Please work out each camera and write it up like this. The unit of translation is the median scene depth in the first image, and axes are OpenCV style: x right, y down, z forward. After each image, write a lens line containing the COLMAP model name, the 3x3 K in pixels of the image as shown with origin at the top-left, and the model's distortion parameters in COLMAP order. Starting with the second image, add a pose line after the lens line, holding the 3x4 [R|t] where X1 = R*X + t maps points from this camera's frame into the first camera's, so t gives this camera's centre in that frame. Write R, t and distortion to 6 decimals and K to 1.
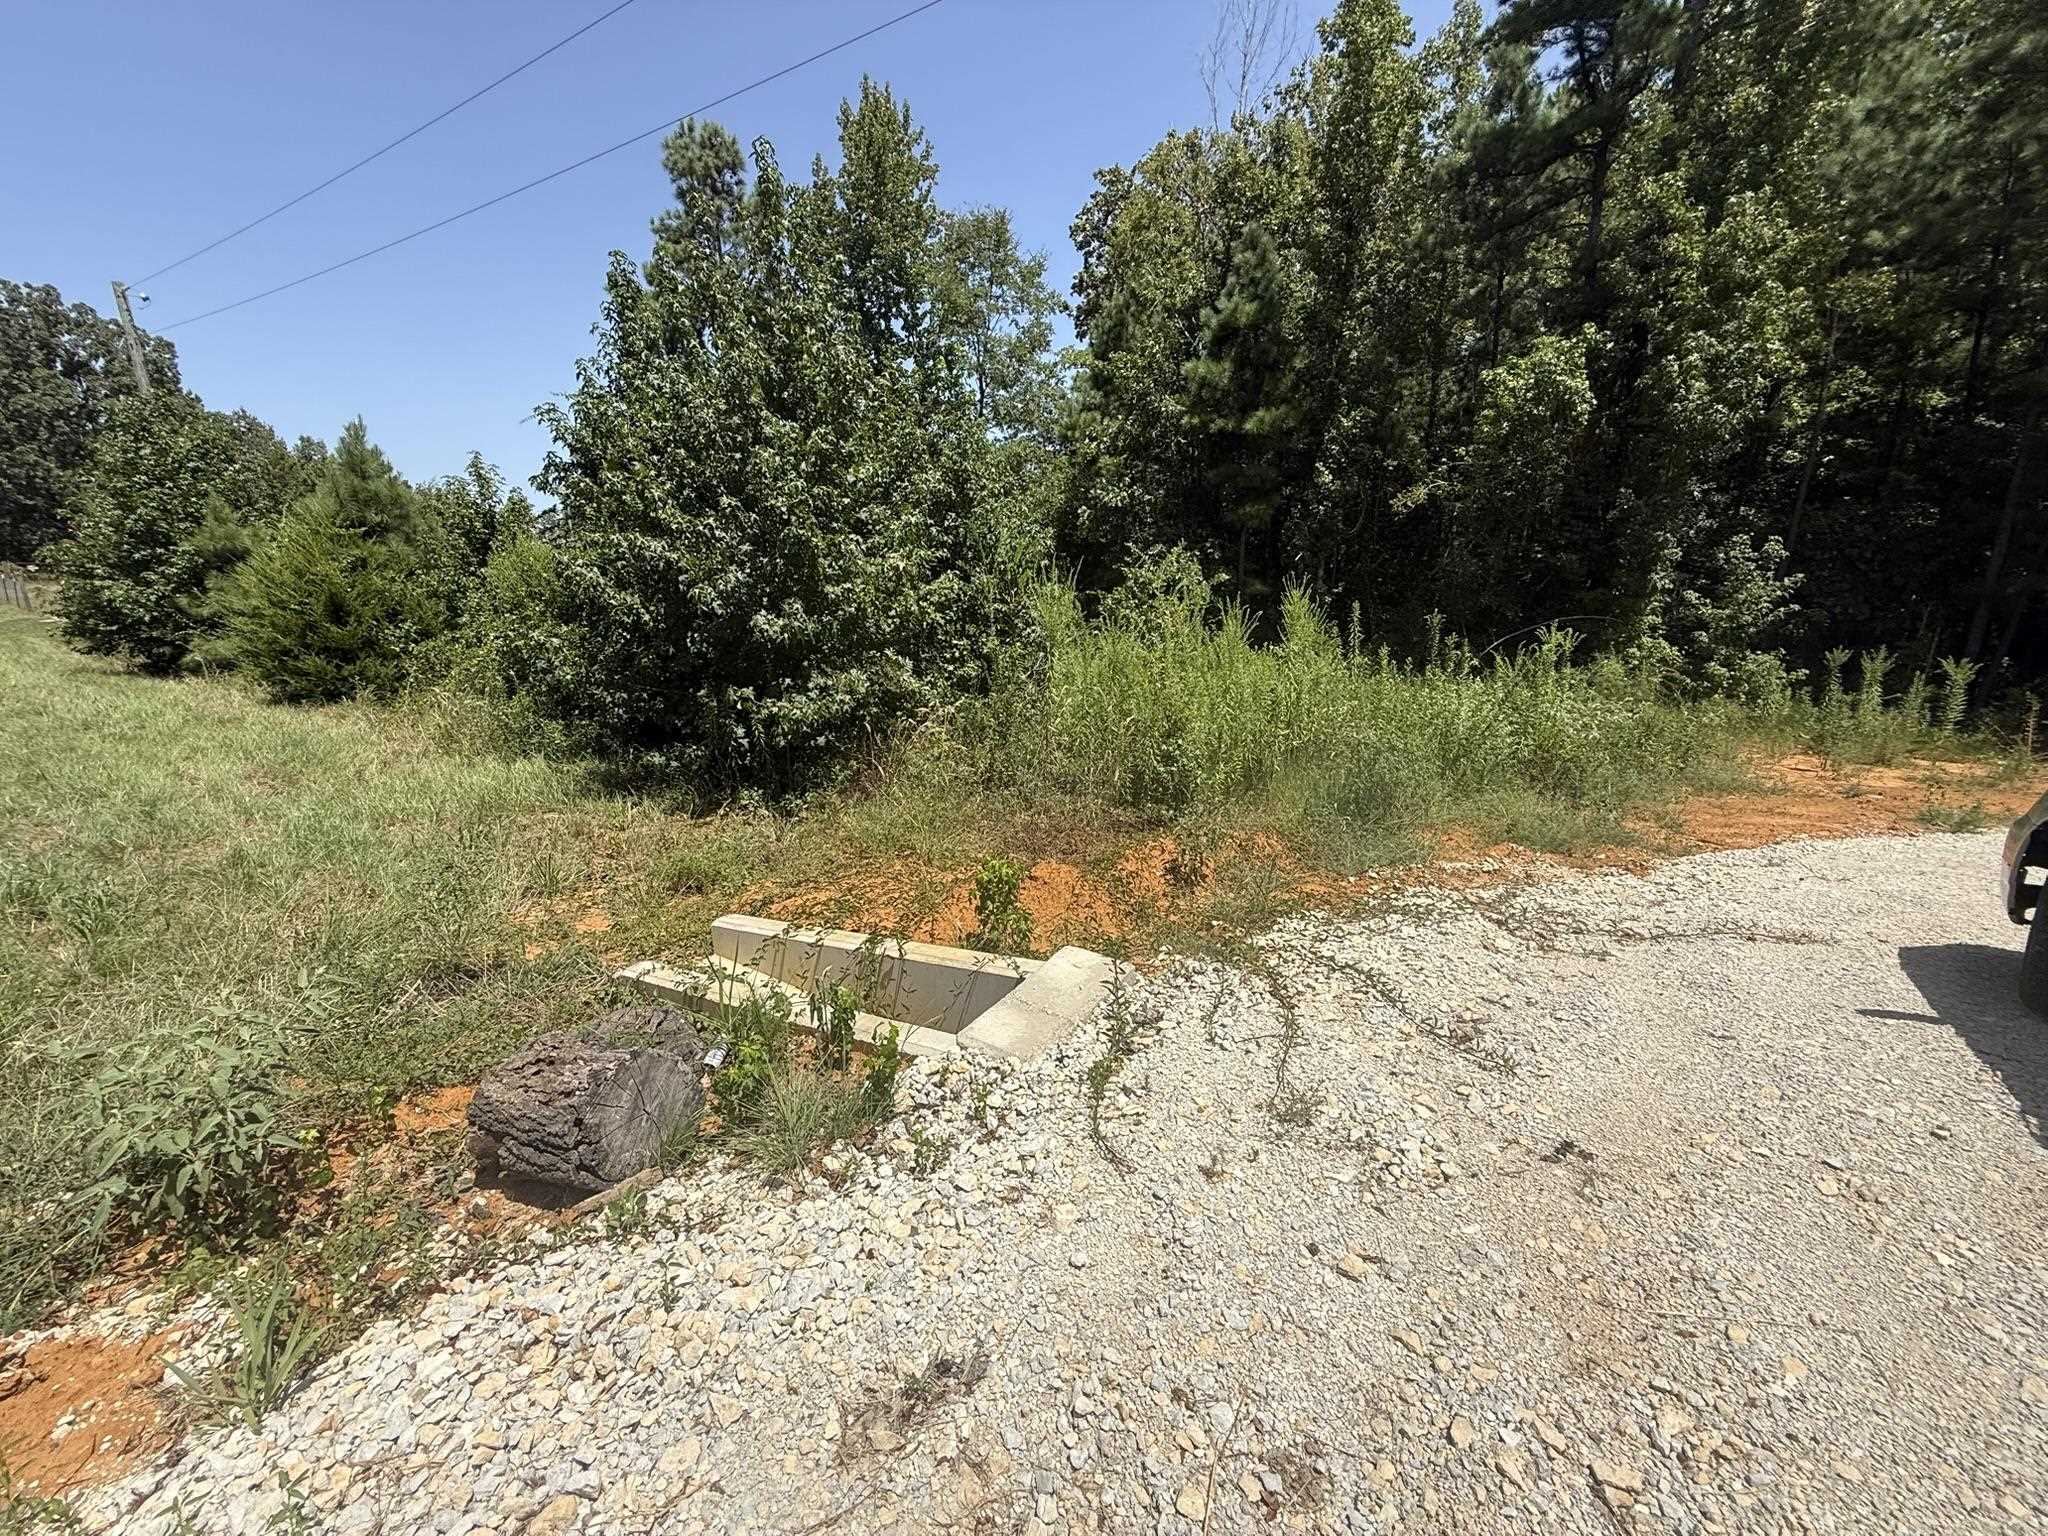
lens RADIAL K [[813.1, 0, 1020.4], [0, 813.1, 762.2], [0, 0, 1]] dist [0.001623, 0.000036]
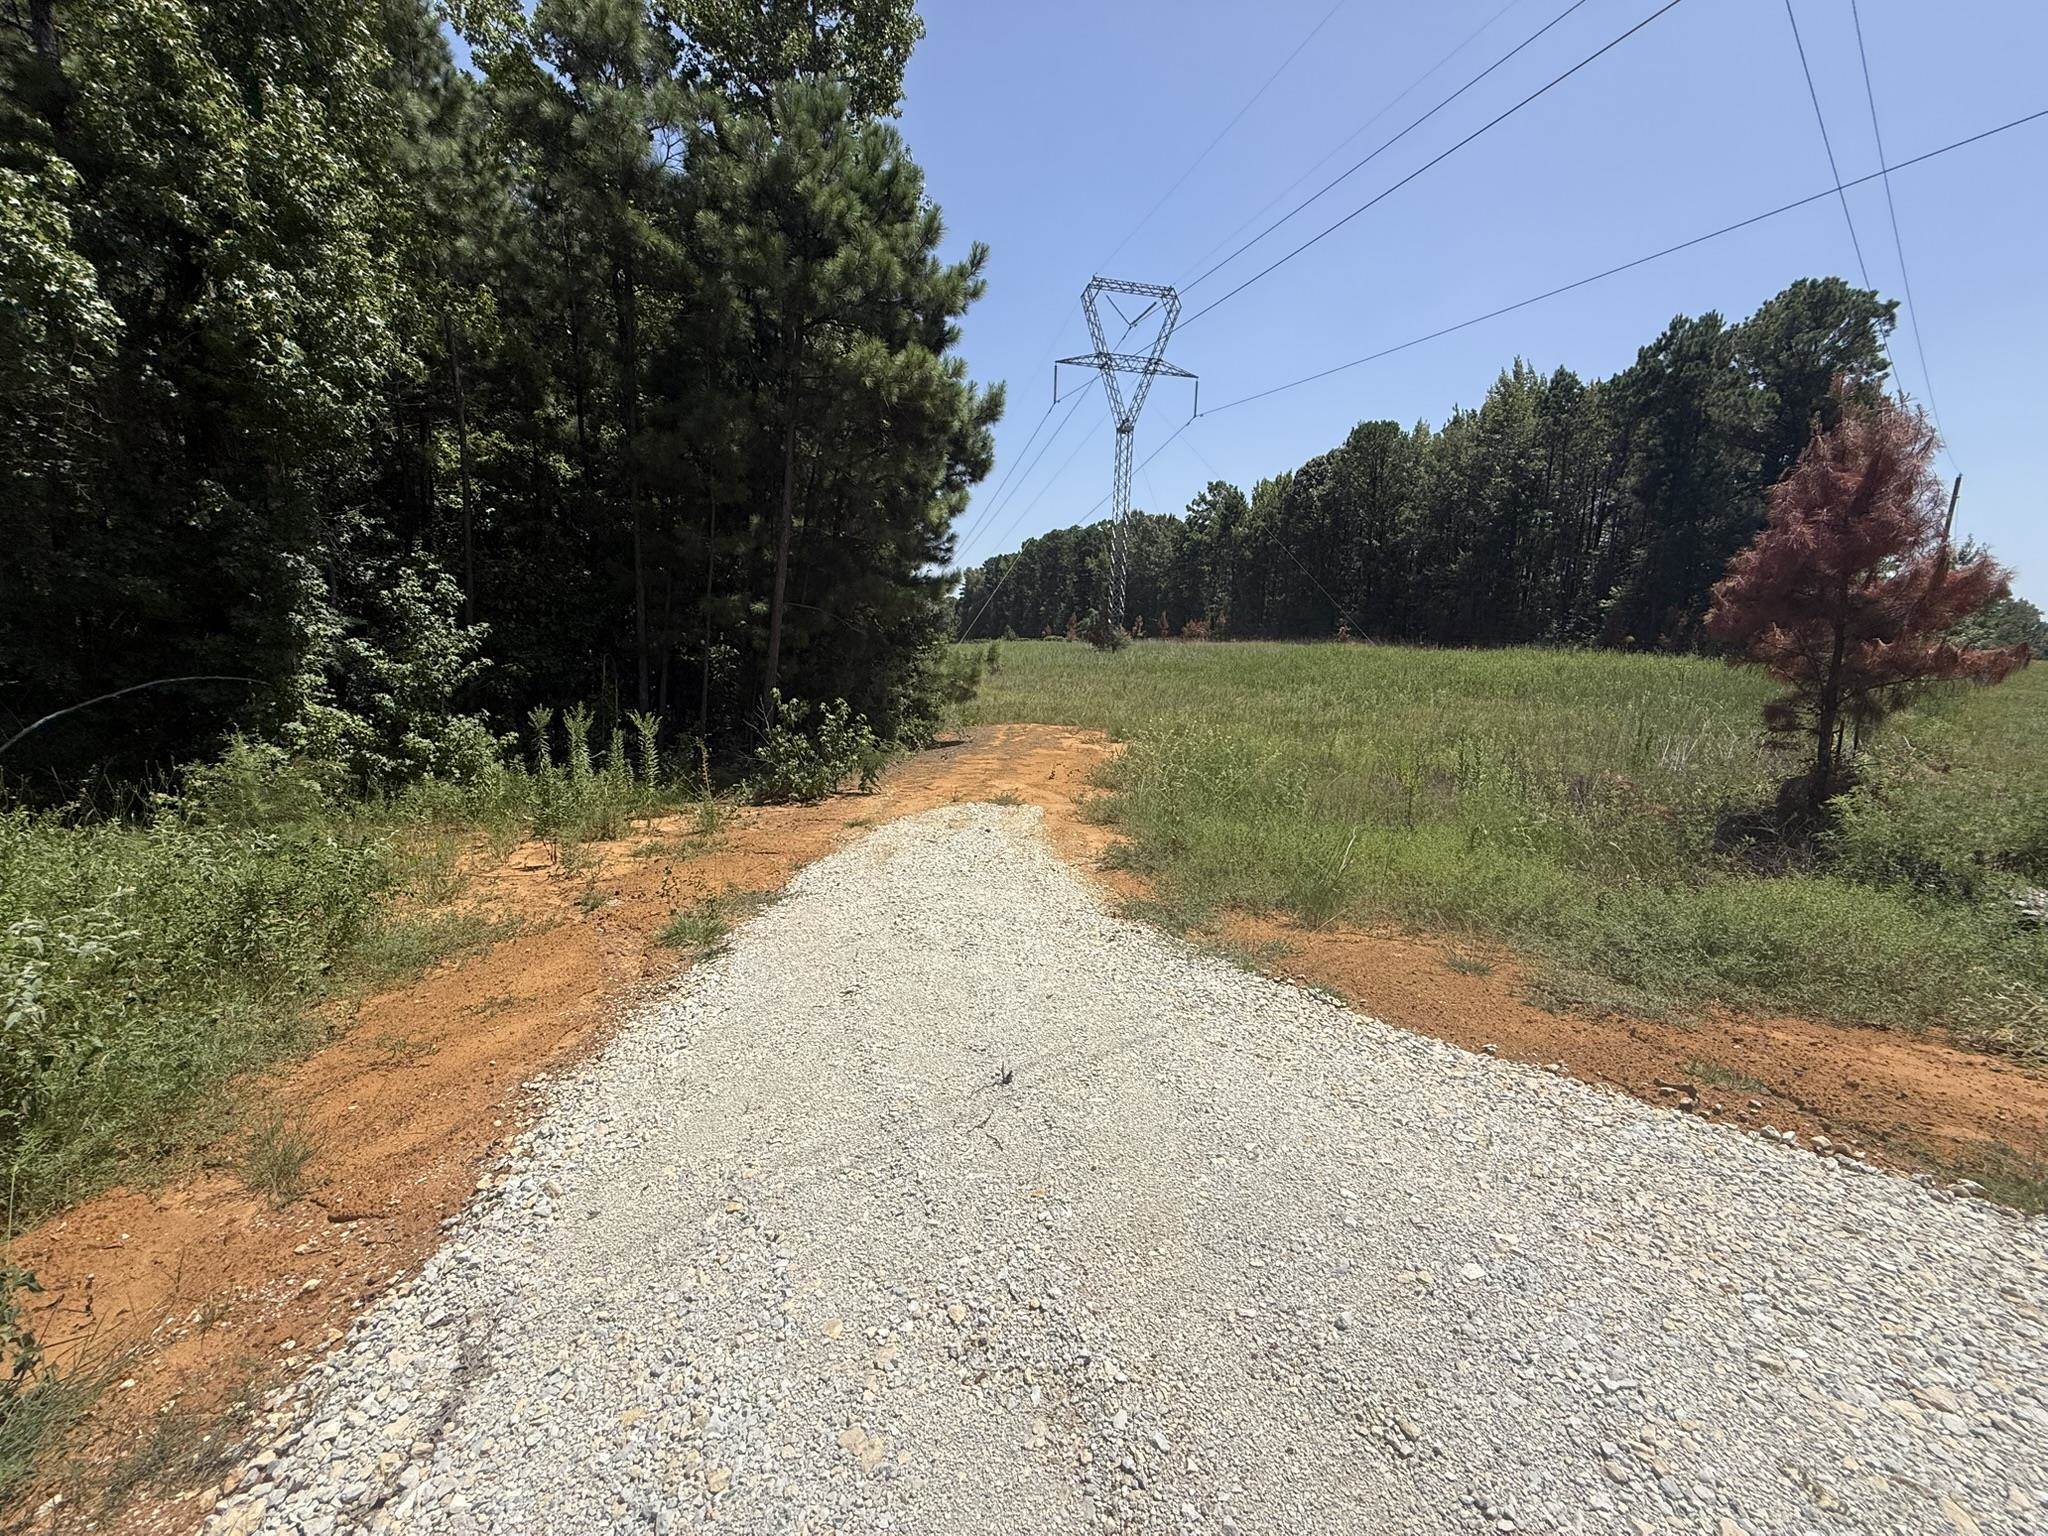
lens RADIAL K [[813.1, 0, 1016.3], [0, 813.1, 766.4], [0, 0, 1]] dist [0.001623, 0.000036]
pose [[0.265612, -0.131212, 0.955109, 0.247385], [0.189159, 0.978531, 0.081825, -0.043146], [-0.945341, 0.158933, 0.284729, 0.230865]]
